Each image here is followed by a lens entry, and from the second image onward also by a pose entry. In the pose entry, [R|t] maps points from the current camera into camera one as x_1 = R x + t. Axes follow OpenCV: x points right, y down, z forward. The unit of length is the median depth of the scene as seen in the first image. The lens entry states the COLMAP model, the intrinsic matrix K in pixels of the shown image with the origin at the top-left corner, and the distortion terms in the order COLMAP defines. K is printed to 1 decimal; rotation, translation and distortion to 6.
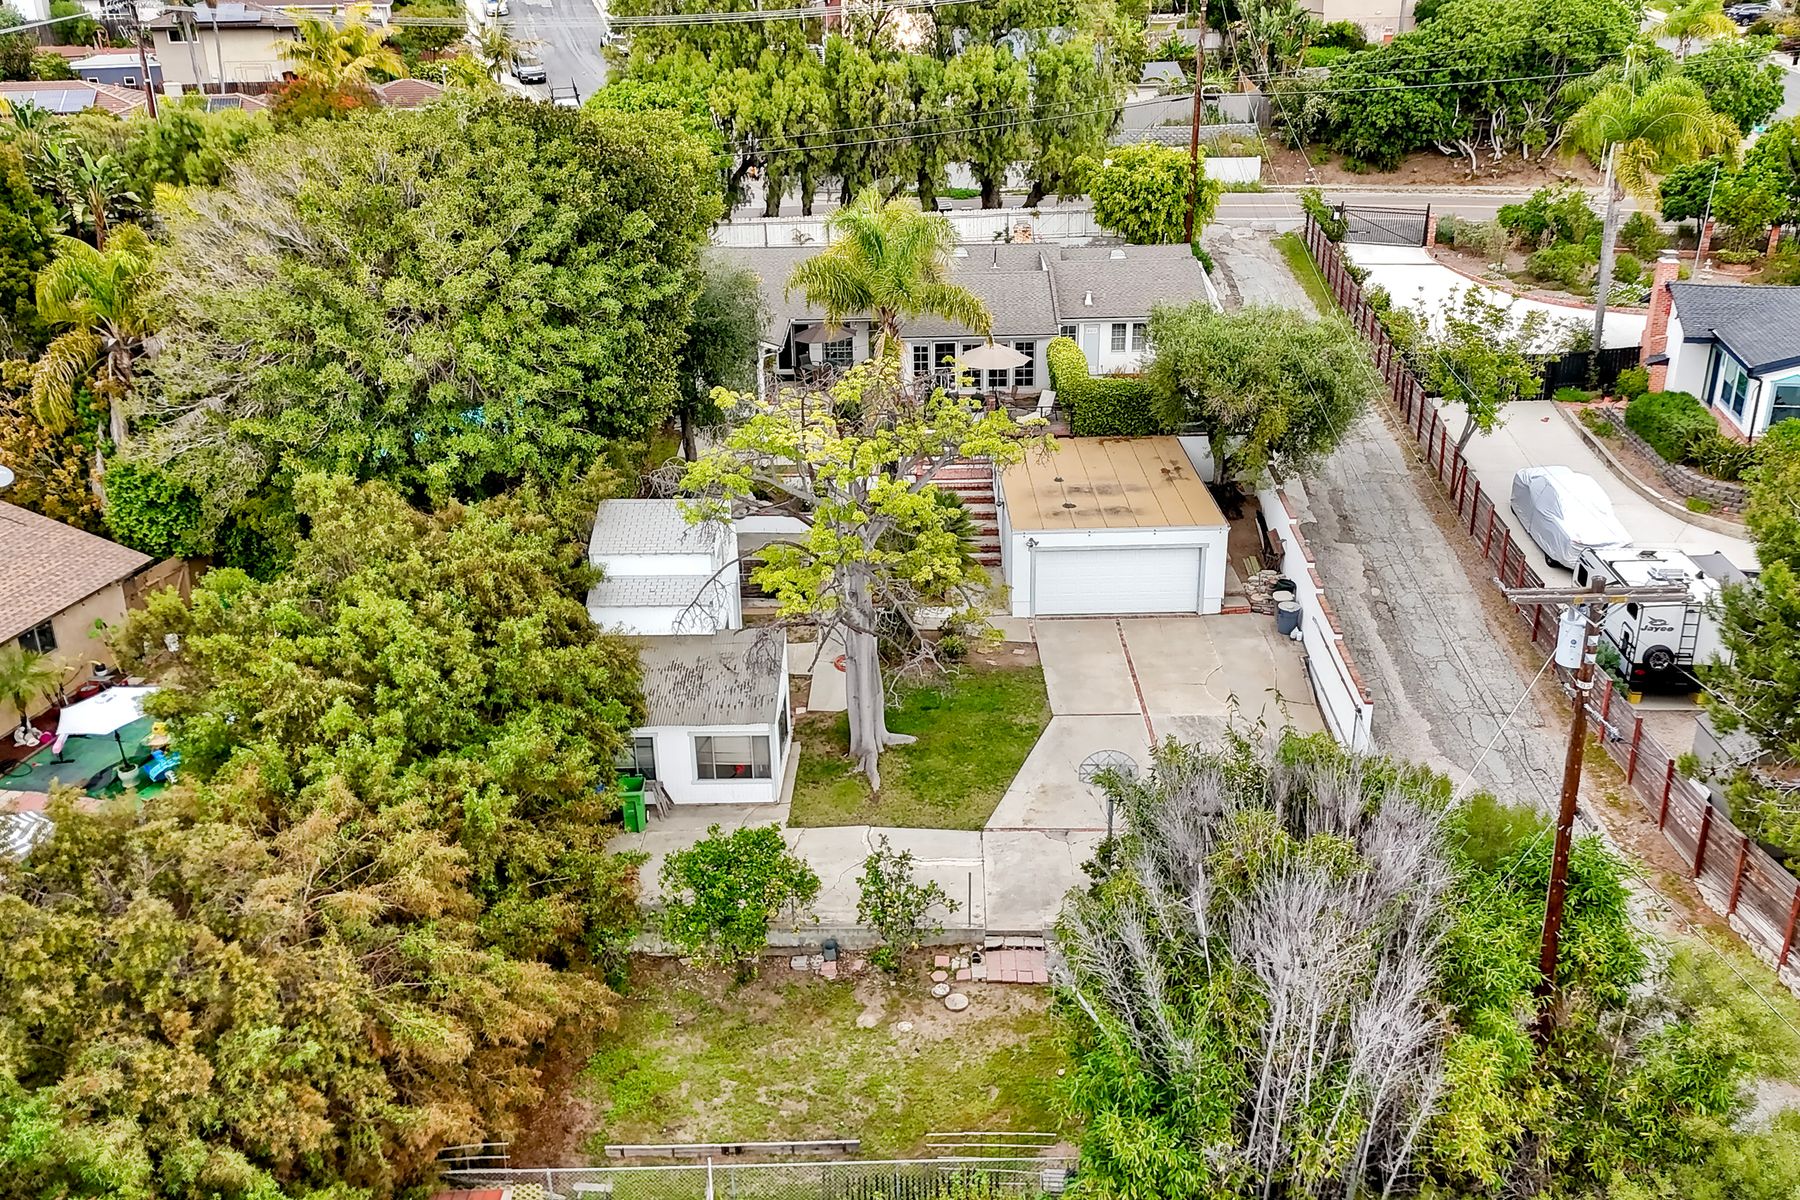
lens RADIAL K [[1557.5, 0, 895.6], [0, 1557.5, 614.5], [0, 0, 1]] dist [0.077658, -0.090912]
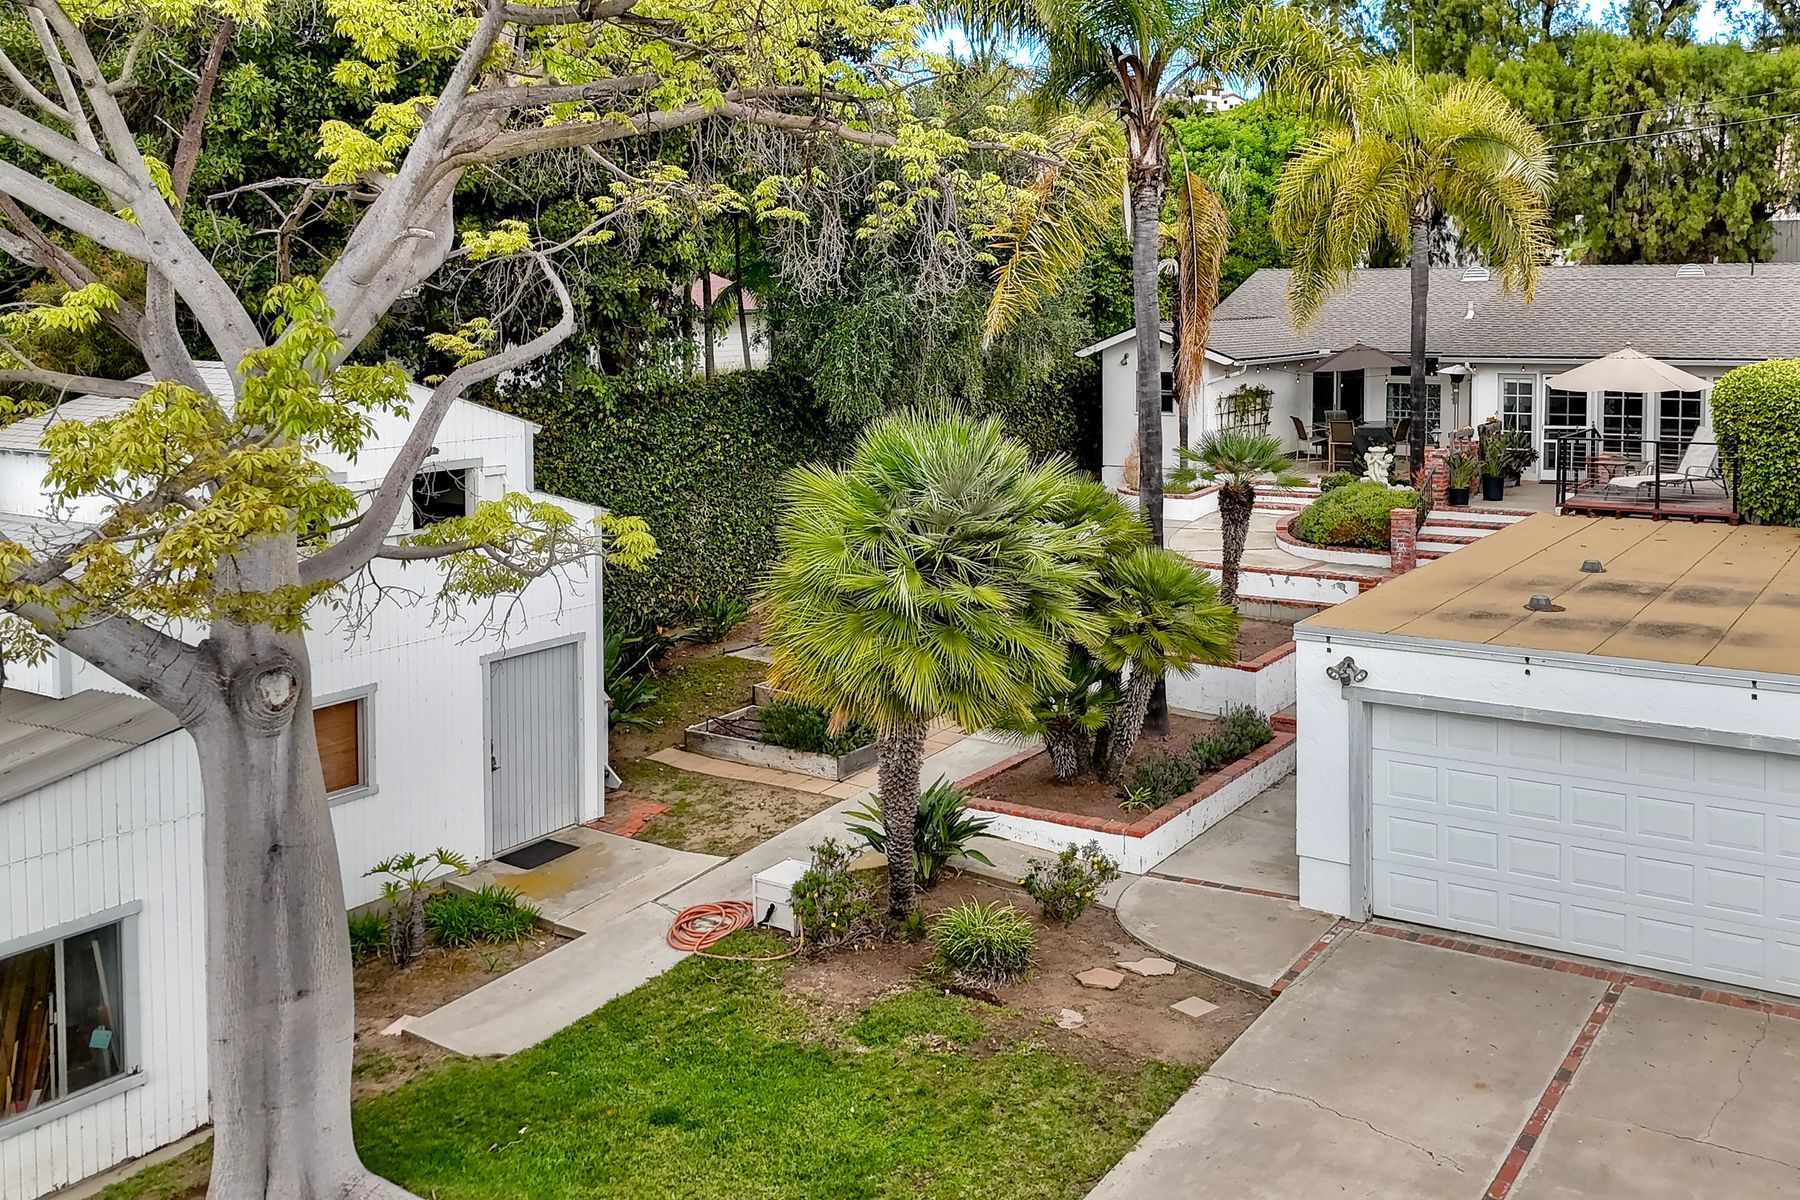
lens RADIAL K [[1630.9, 0, 1130.5], [0, 1630.9, 401.5], [0, 0, 1]] dist [0.081470, -0.090336]
pose [[0.880543, 0.049004, -0.471426, 0.149369], [-0.197931, 0.941778, -0.271804, 0.001766], [0.430659, 0.332645, 0.838976, 0.489444]]
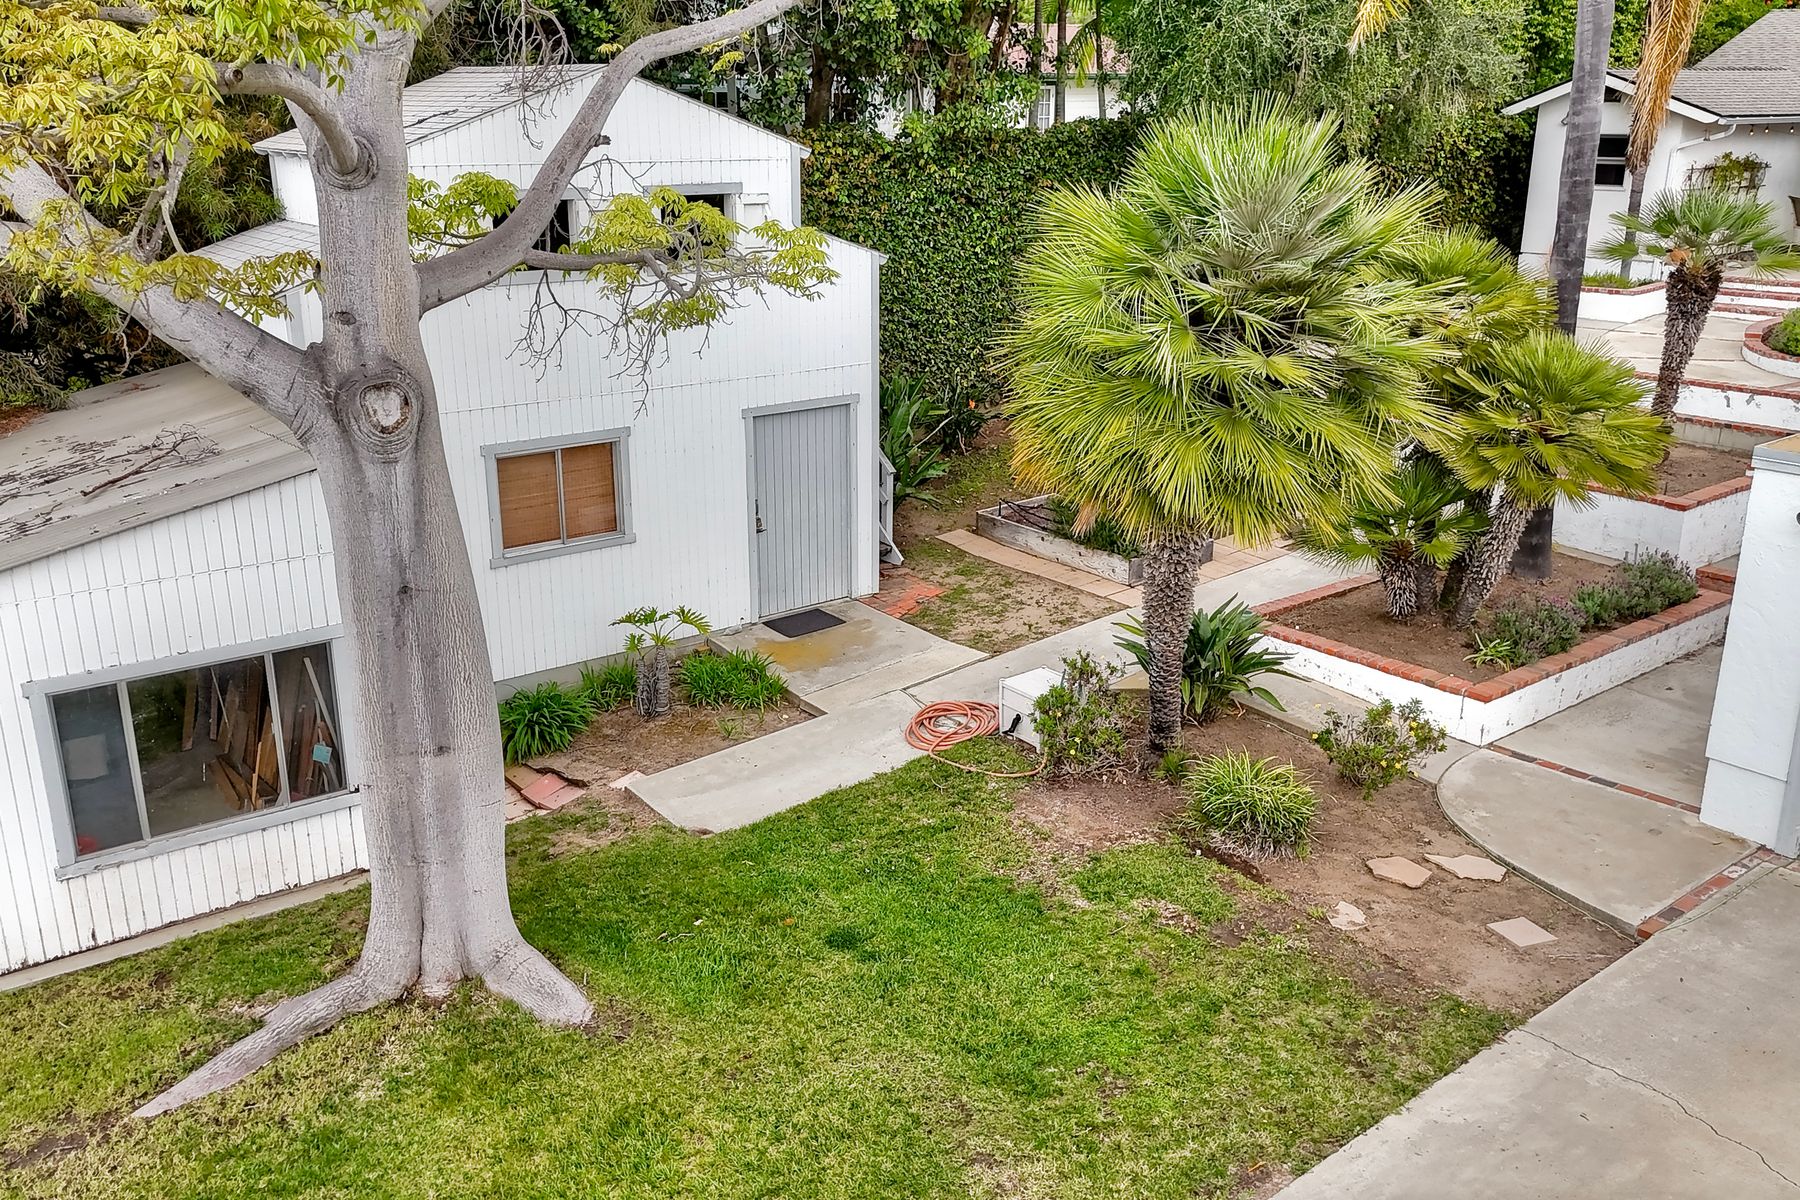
lens RADIAL K [[1557.5, 0, 895.6], [0, 1557.5, 614.5], [0, 0, 1]] dist [0.077658, -0.090912]
pose [[0.625765, 0.260878, -0.735092, 0.125899], [-0.311858, 0.947489, 0.070779, -0.005634], [0.714956, 0.184953, 0.674263, 0.546925]]
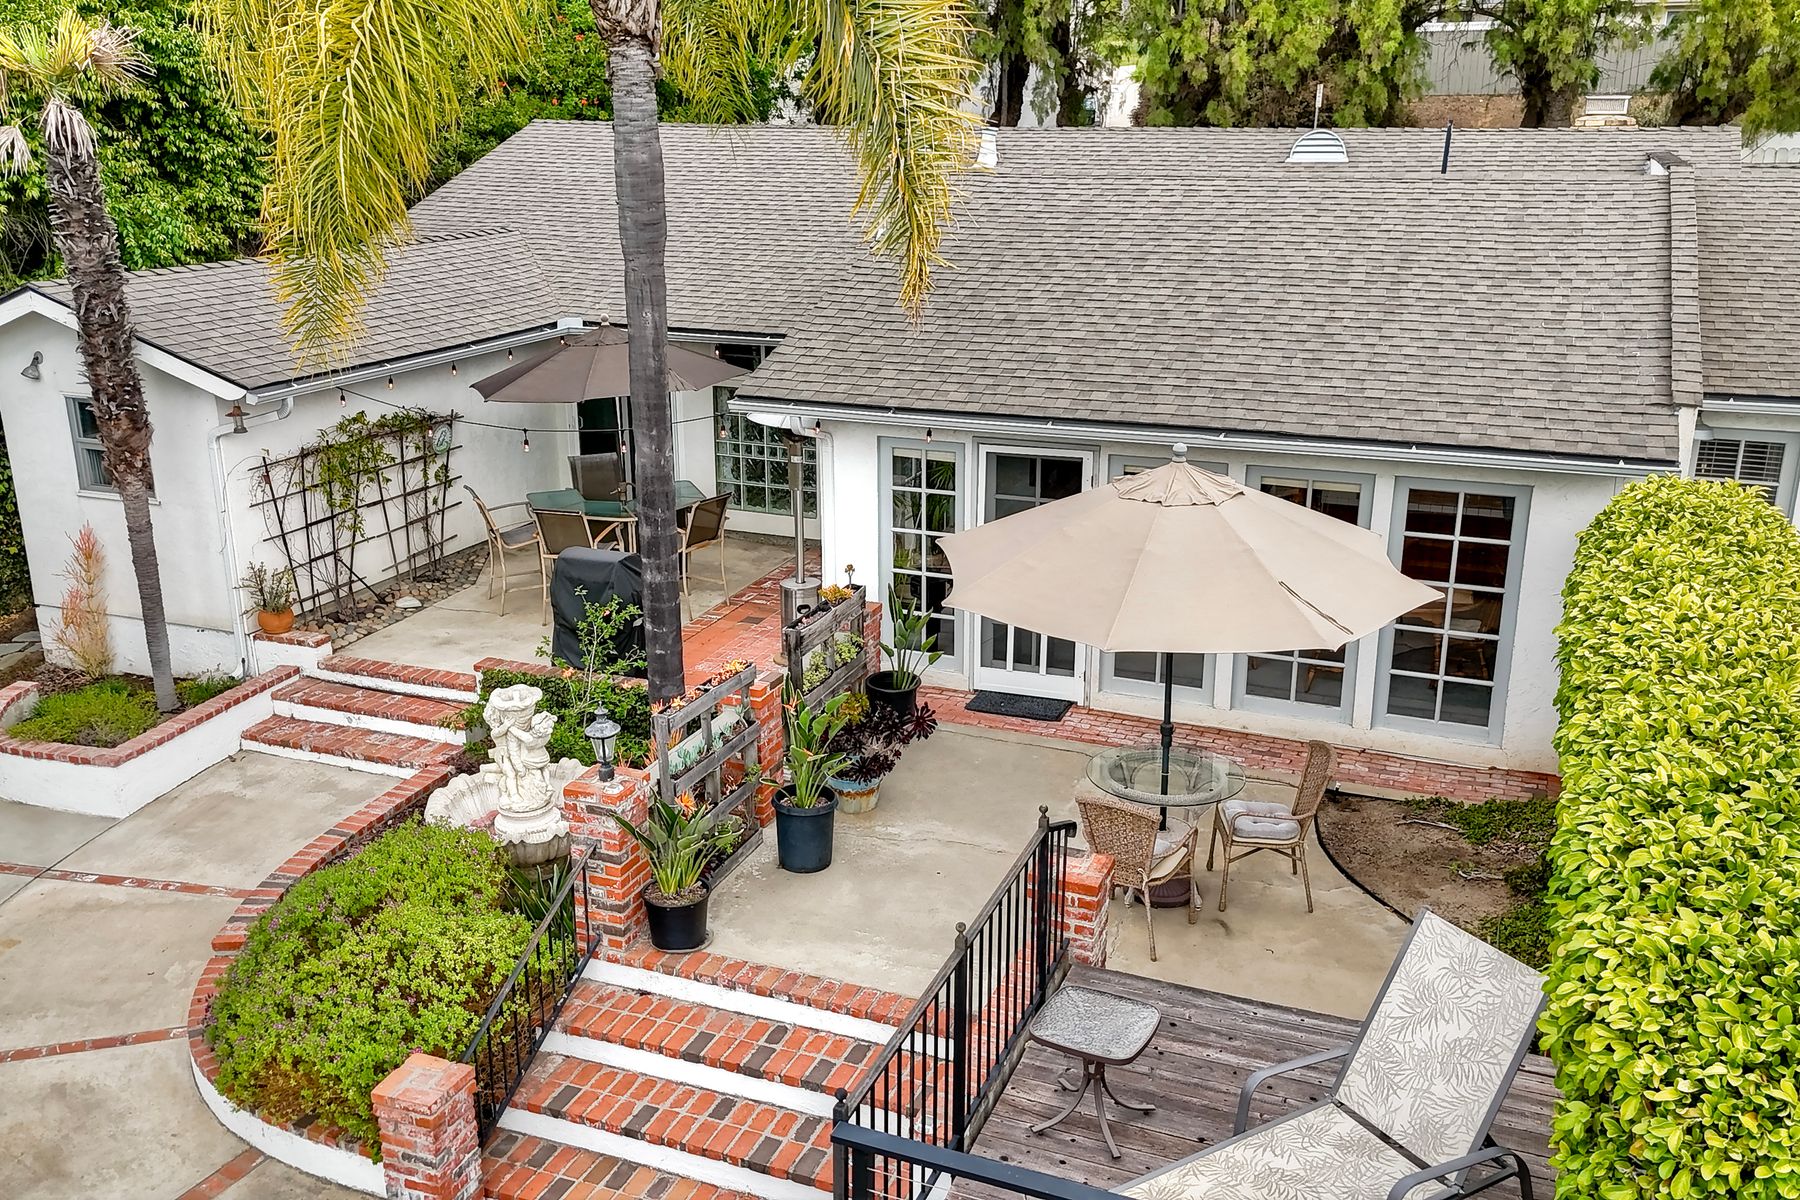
lens RADIAL K [[1557.5, 0, 895.6], [0, 1557.5, 614.5], [0, 0, 1]] dist [0.077658, -0.090912]
pose [[0.927220, 0.135872, -0.349002, 0.084174], [-0.163363, 0.985276, -0.050433, -0.135080], [0.337011, 0.103777, 0.935764, 0.779587]]
